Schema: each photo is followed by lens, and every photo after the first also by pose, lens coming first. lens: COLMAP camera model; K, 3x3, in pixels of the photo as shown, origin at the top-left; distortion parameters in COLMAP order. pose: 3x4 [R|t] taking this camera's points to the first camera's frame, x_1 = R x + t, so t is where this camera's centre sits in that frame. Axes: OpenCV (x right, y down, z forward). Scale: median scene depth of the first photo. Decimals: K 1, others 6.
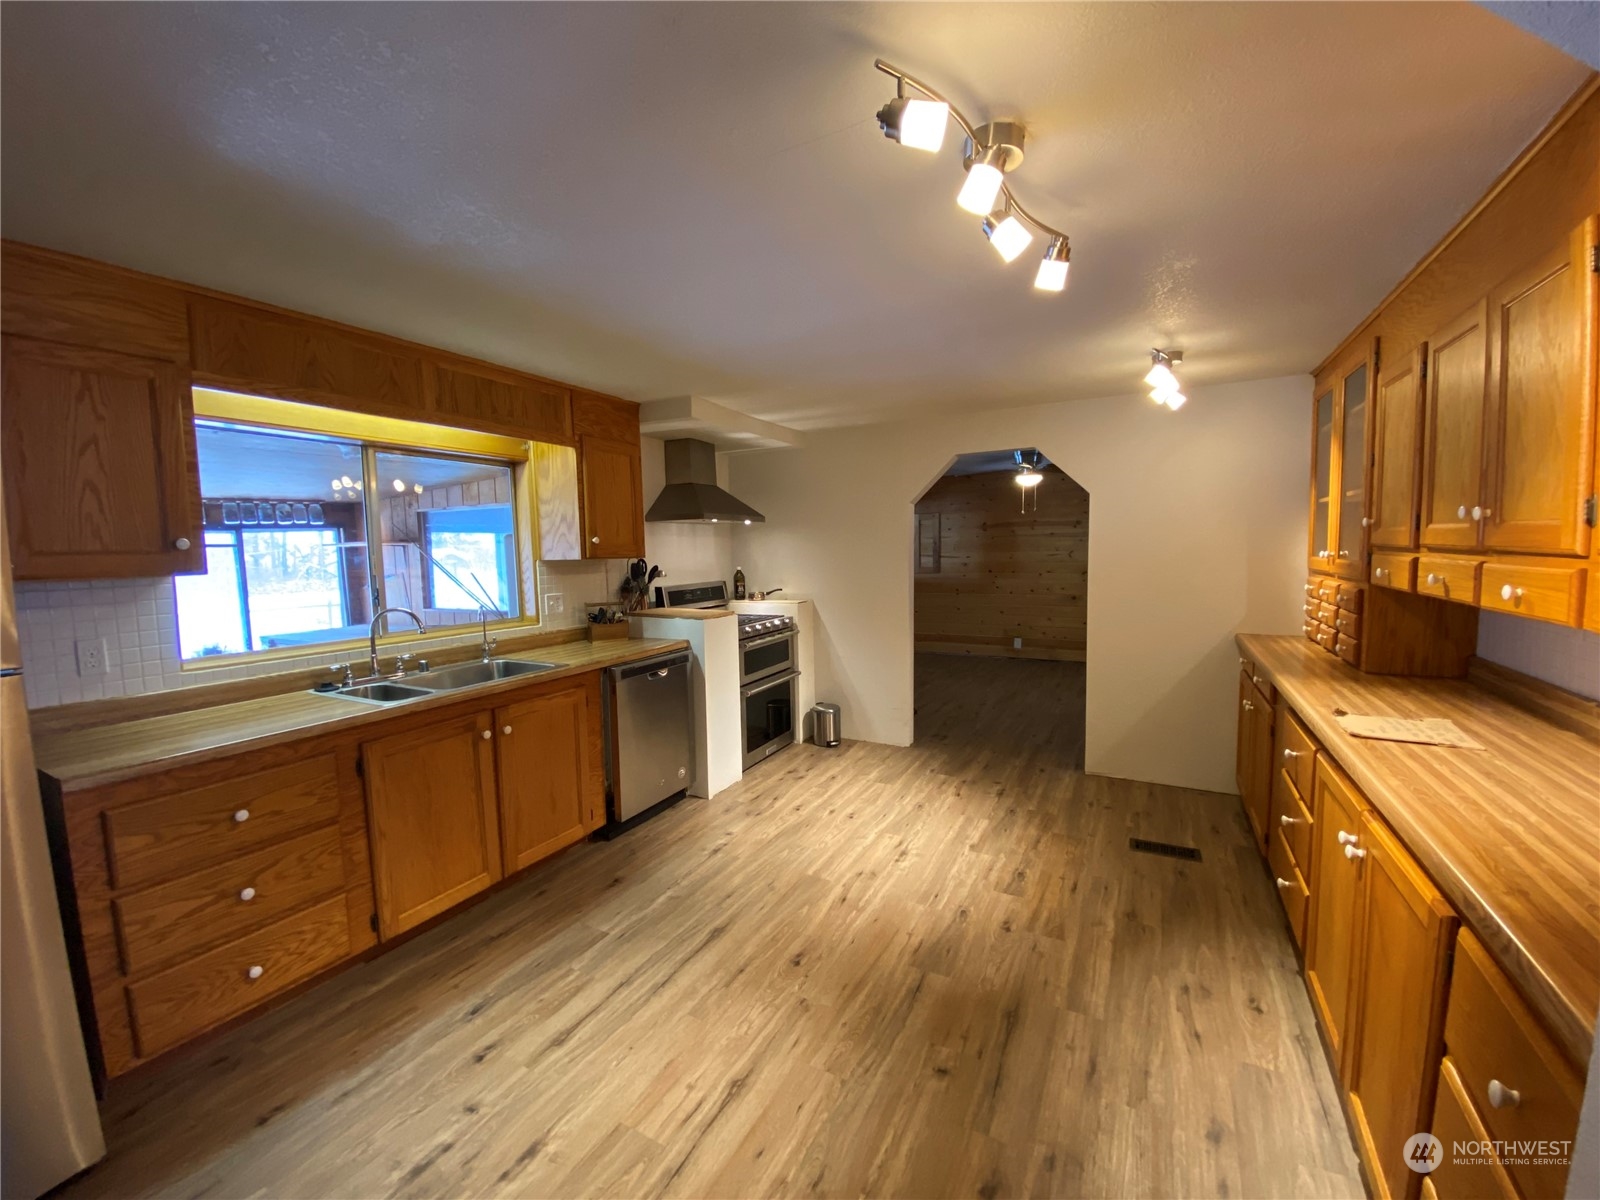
lens RADIAL K [[645.4, 0, 793.0], [0, 645.4, 601.3], [0, 0, 1]] dist [0.033064, -0.035989]
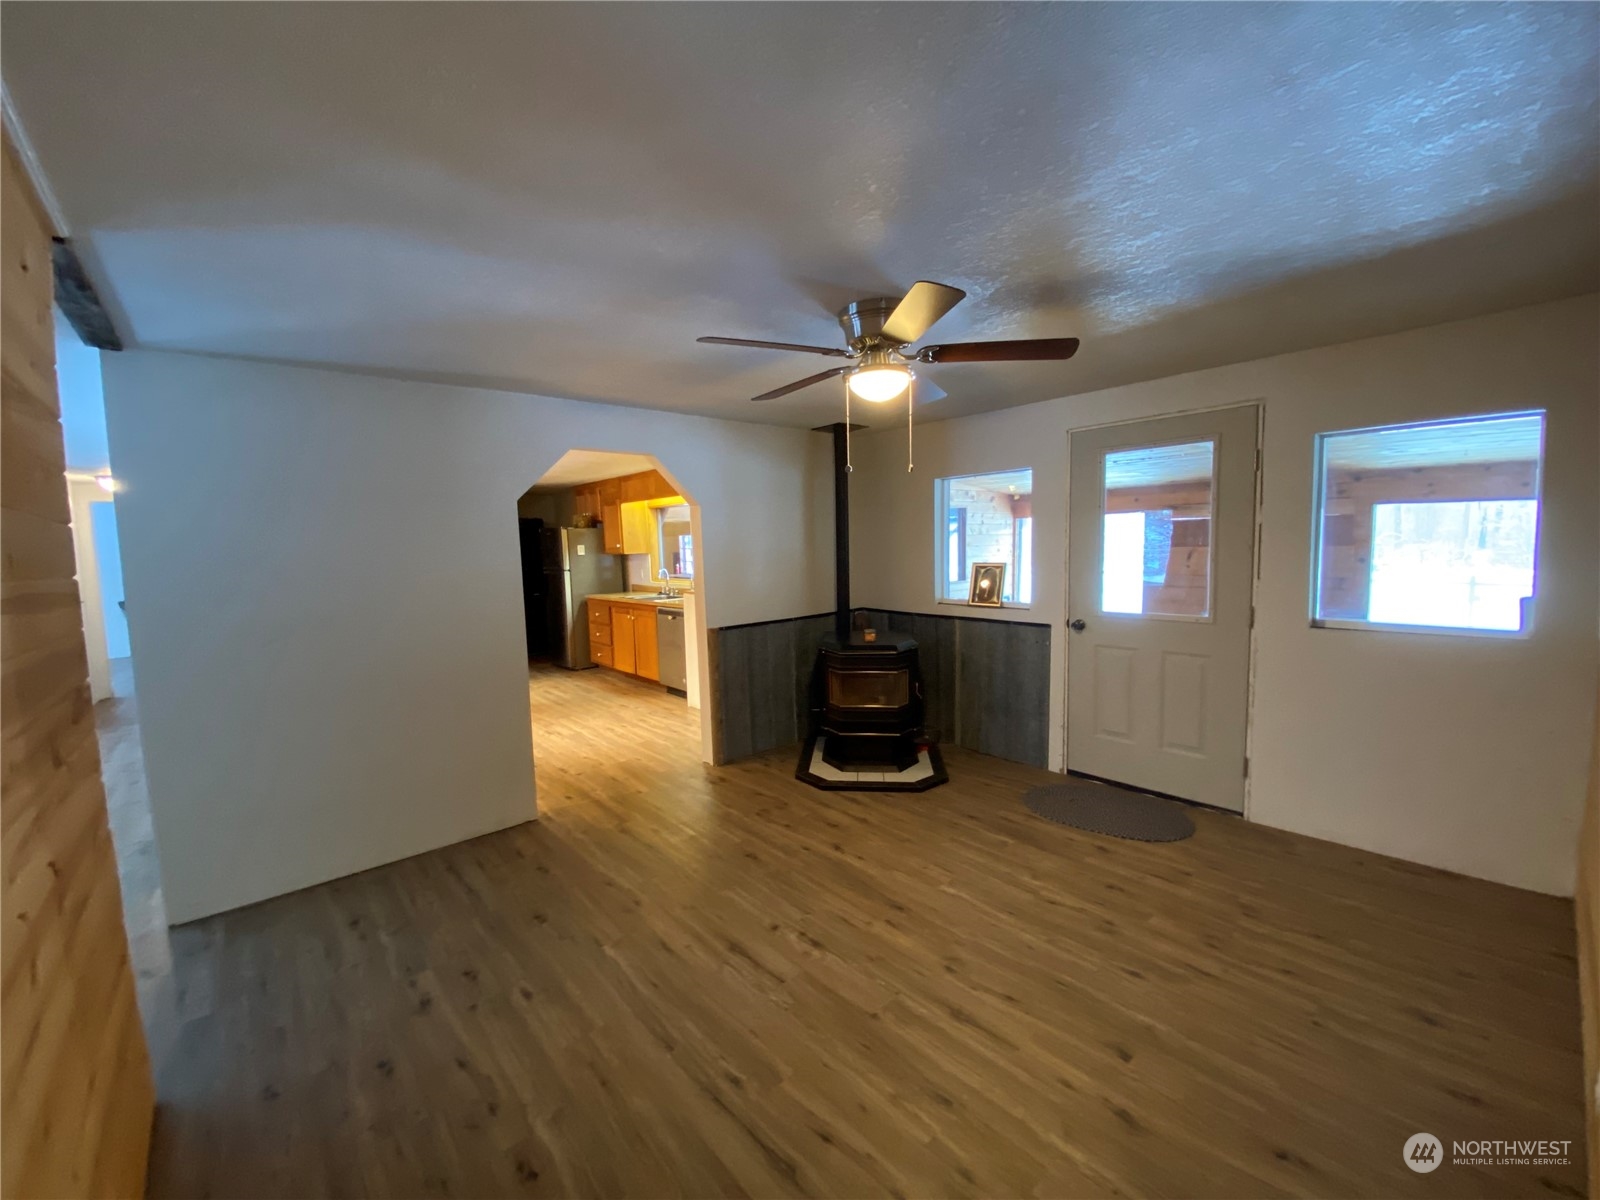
lens RADIAL K [[645.4, 0, 793.0], [0, 645.4, 601.3], [0, 0, 1]] dist [0.033064, -0.035989]
pose [[-0.349152, 0.121741, -0.929124, 1.191275], [-0.045551, 0.988148, 0.146592, -0.185986], [0.935958, 0.093505, -0.339468, 1.715718]]
